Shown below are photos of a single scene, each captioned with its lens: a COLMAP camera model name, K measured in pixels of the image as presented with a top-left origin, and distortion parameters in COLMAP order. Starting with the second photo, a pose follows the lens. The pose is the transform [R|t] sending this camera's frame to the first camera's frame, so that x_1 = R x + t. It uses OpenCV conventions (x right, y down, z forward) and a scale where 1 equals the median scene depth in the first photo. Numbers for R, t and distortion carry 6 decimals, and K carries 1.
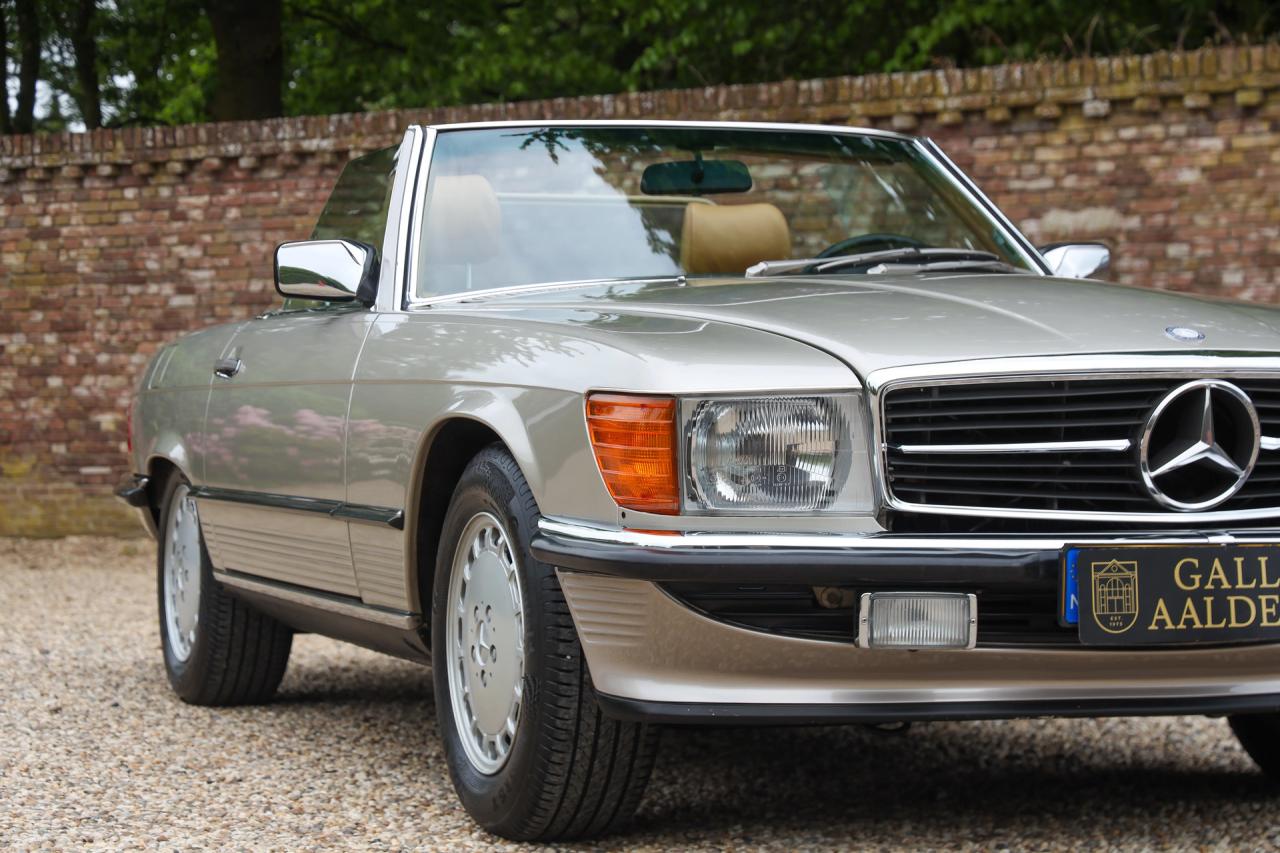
lens RADIAL K [[3016.1, 0, 640.0], [0, 3016.1, 426.5], [0, 0, 1]] dist [0.219168, -0.402155]
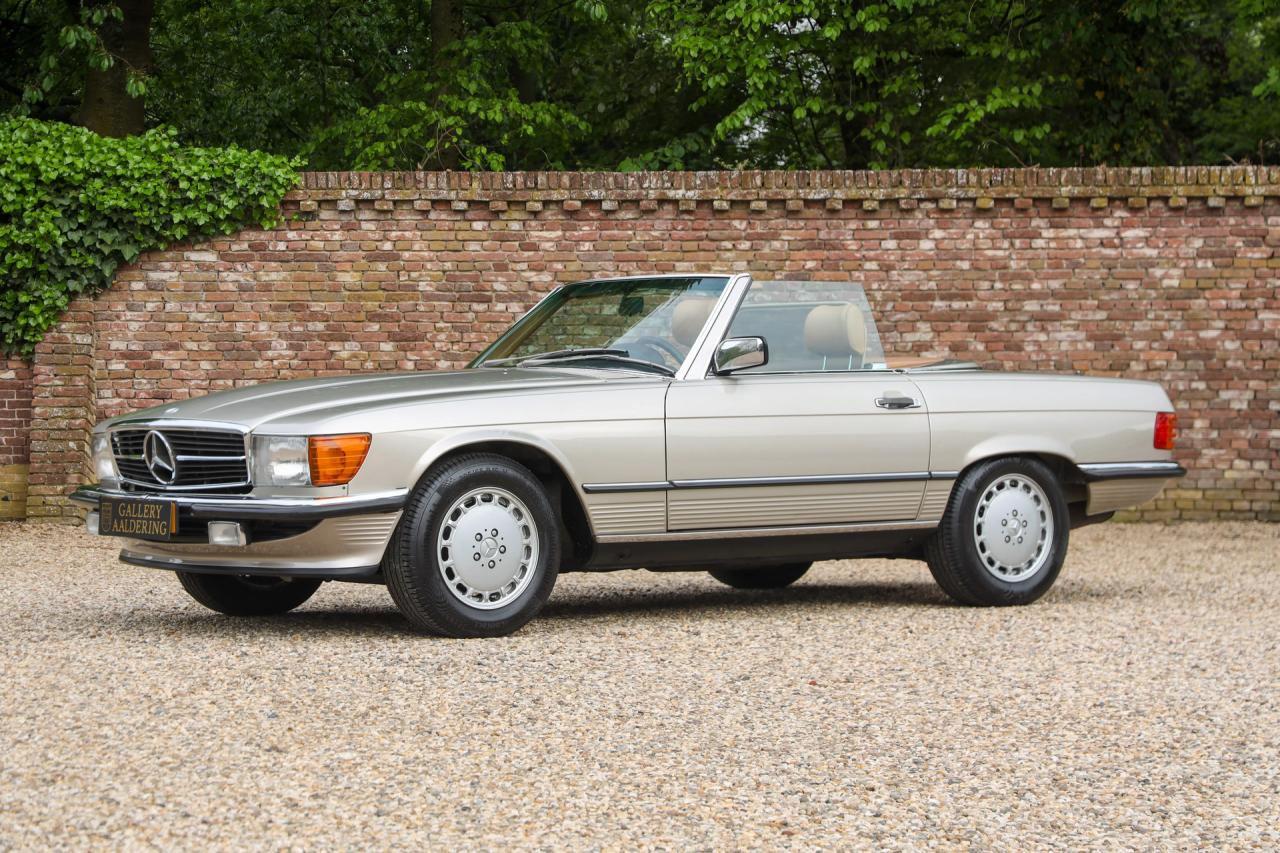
lens RADIAL K [[3158.3, 0, 655.0], [0, 3158.3, 444.6], [0, 0, 1]] dist [0.143850, 0.690678]
pose [[0.890929, 0.002376, 0.454136, -0.709056], [-0.006066, 0.999959, 0.006668, -0.000042], [-0.454102, -0.008696, 0.890907, -0.139262]]
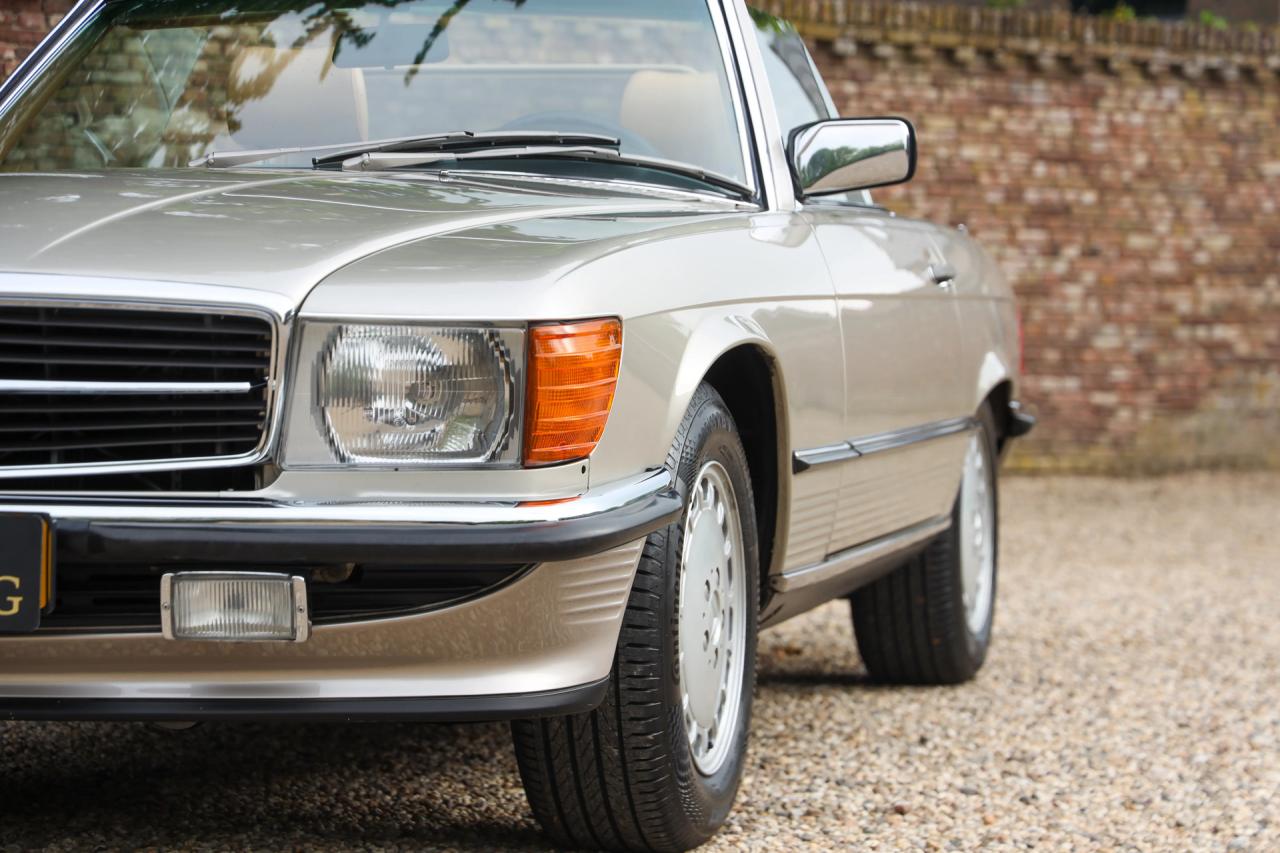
lens RADIAL K [[3703.6, 0, 687.4], [0, 3703.6, 453.9], [0, 0, 1]] dist [0.170157, -0.557844]
pose [[0.385952, -0.012818, 0.922430, -0.719995], [-0.011387, 0.999761, 0.018657, 0.007572], [-0.922448, -0.017705, 0.385714, 0.378539]]
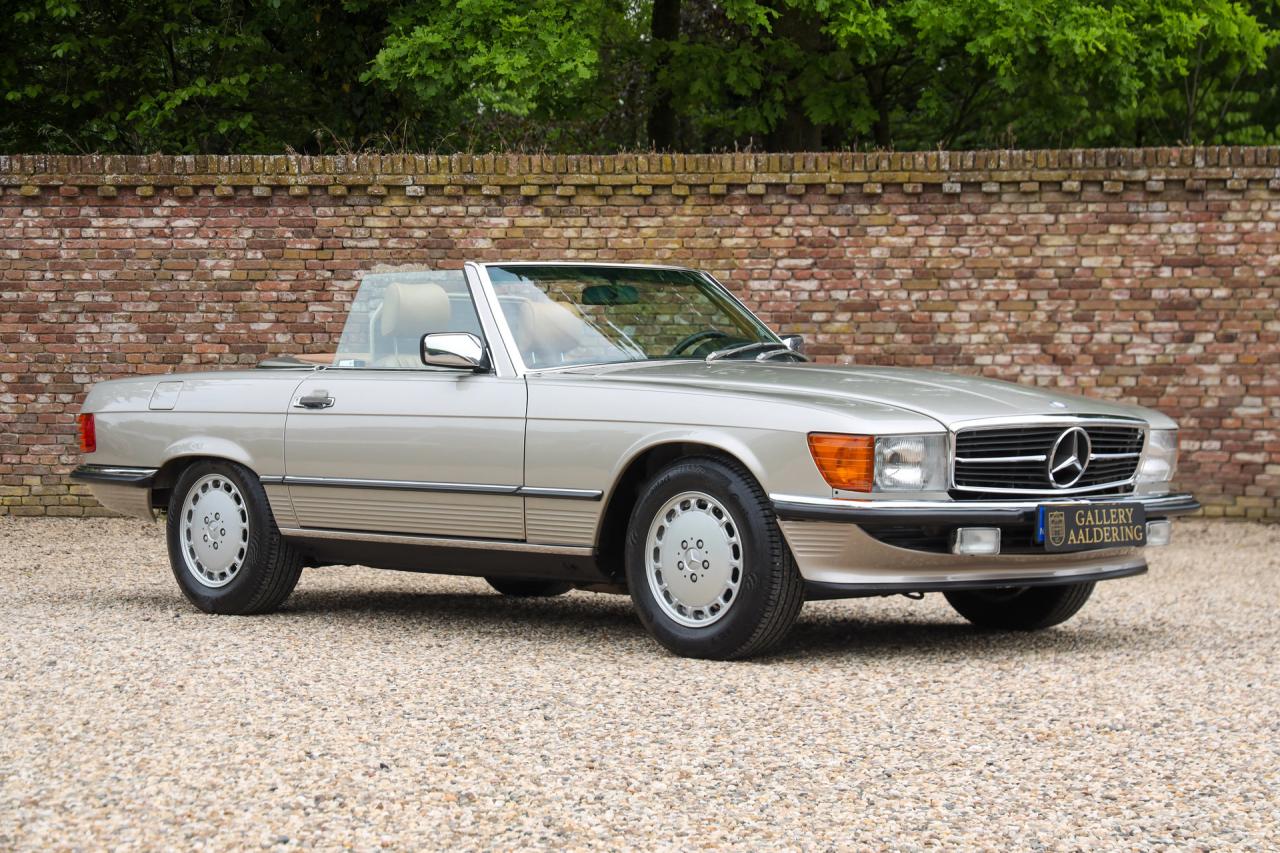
lens RADIAL K [[2895.3, 0, 662.3], [0, 2895.3, 434.6], [0, 0, 1]] dist [0.190453, -0.075742]
pose [[0.904696, 0.002520, 0.426050, -0.268589], [-0.007869, 0.999911, 0.010795, -0.008499], [-0.425985, -0.013118, 0.904635, -0.205936]]
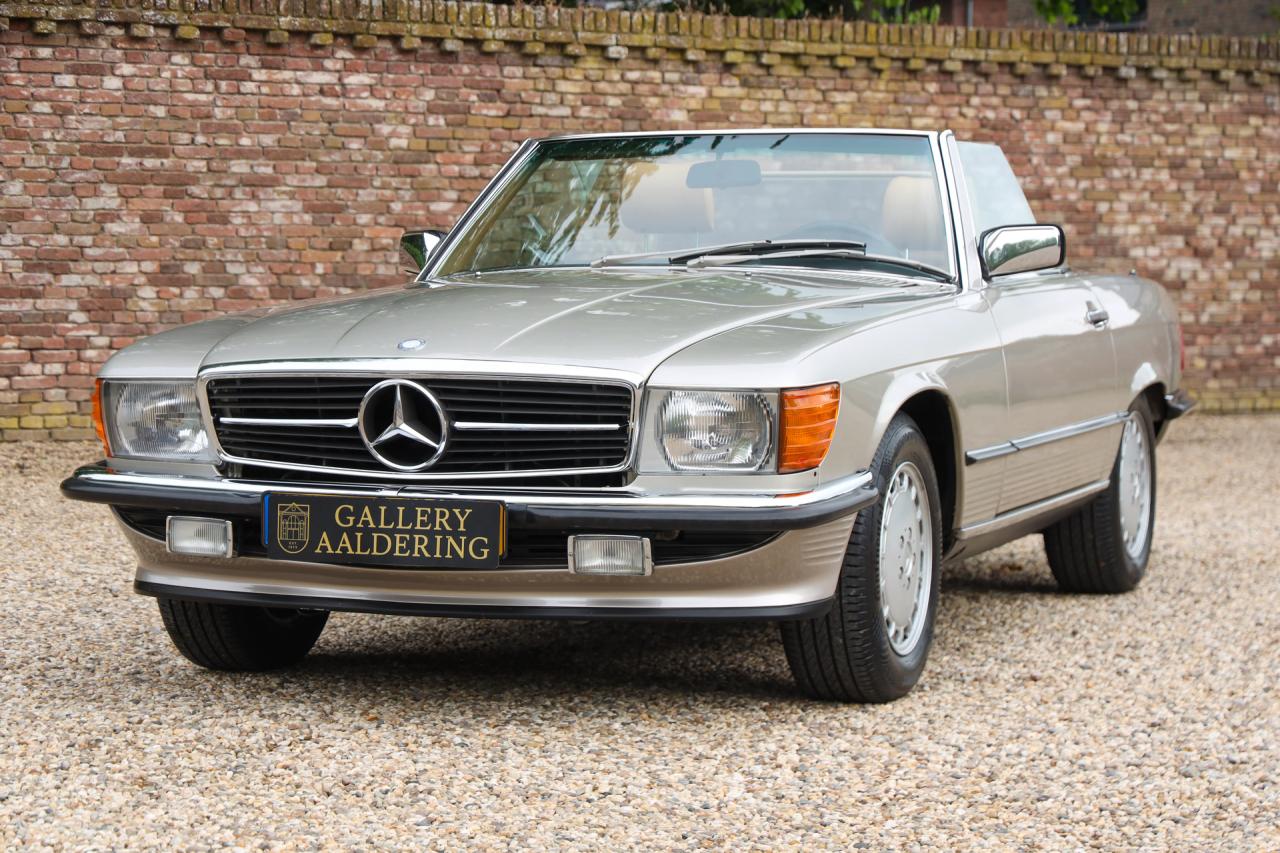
lens RADIAL K [[3276.6, 0, 645.0], [0, 3276.6, 457.9], [0, 0, 1]] dist [0.150868, 0.175953]
pose [[0.499287, -0.038603, 0.865576, -0.838406], [-0.007930, 0.998762, 0.049117, -0.008537], [-0.866400, -0.031387, 0.498363, 0.303582]]
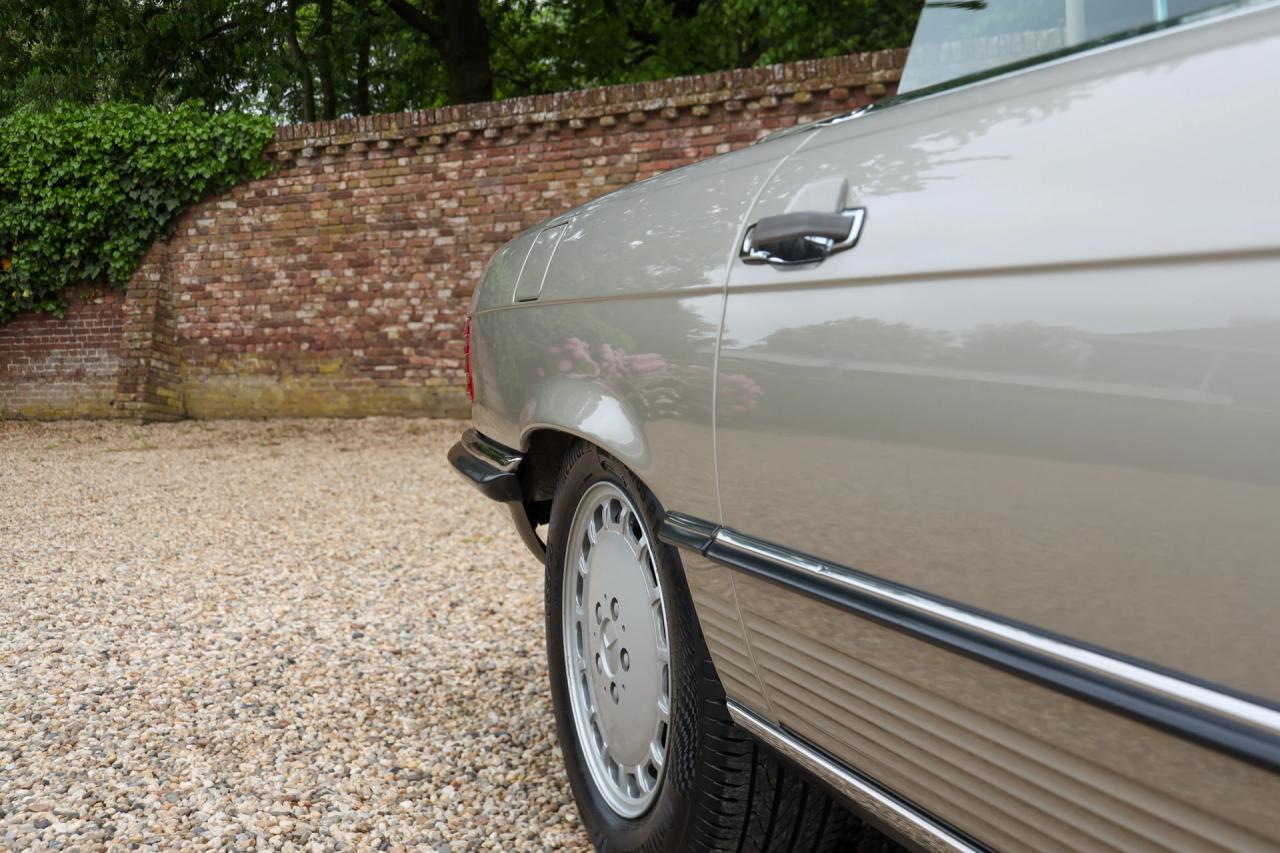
lens RADIAL K [[1539.6, 0, 642.5], [0, 1539.6, 454.7], [0, 0, 1]] dist [0.048571, 0.032140]
pose [[0.999620, -0.026981, -0.005680, -0.065168], [0.027372, 0.995858, 0.086700, -0.004127], [0.003317, -0.086823, 0.996218, 0.326922]]
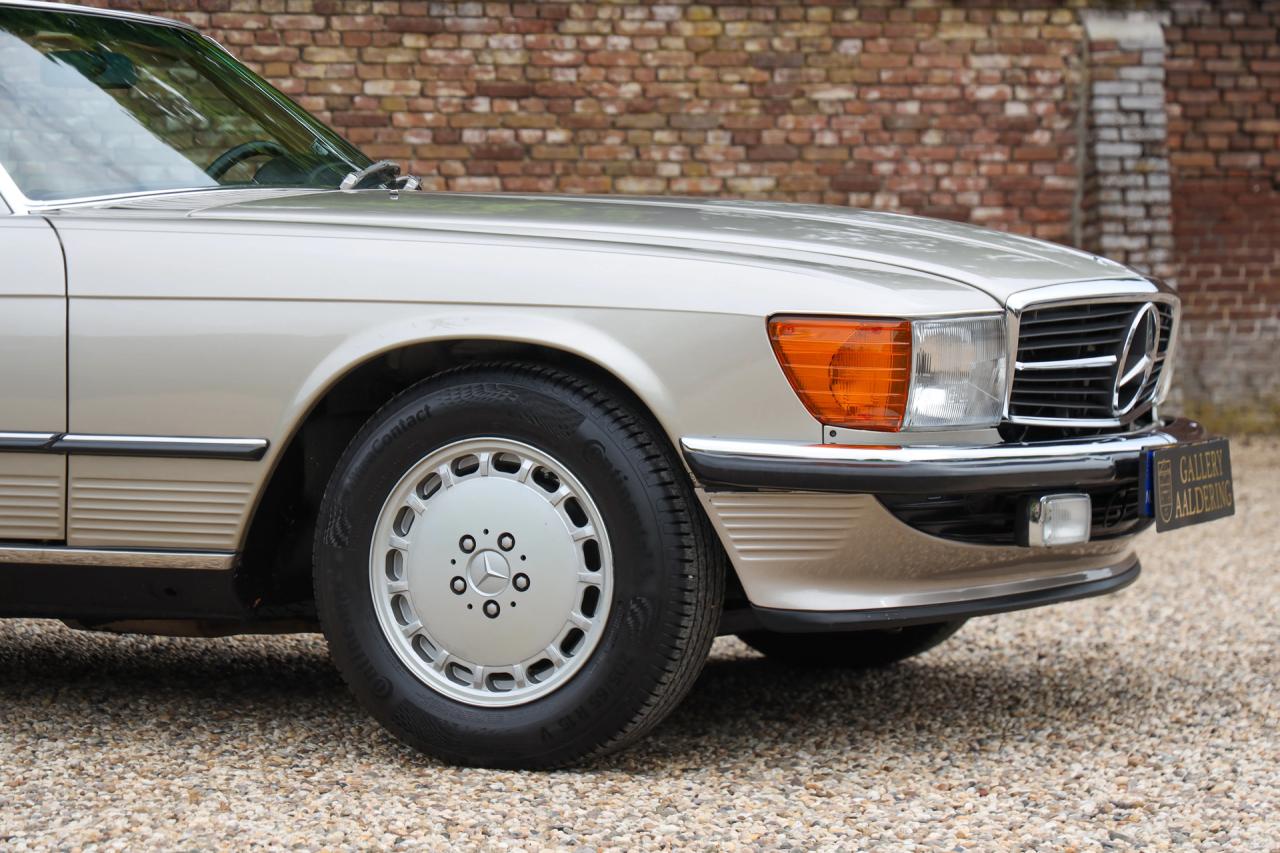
lens RADIAL K [[3401.9, 0, 654.1], [0, 3401.9, 452.0], [0, 0, 1]] dist [0.143758, 0.602732]
pose [[0.678794, -0.028519, 0.733775, -0.255615], [0.000802, 0.999274, 0.038097, -0.002487], [-0.734328, -0.025271, 0.678324, 0.071231]]
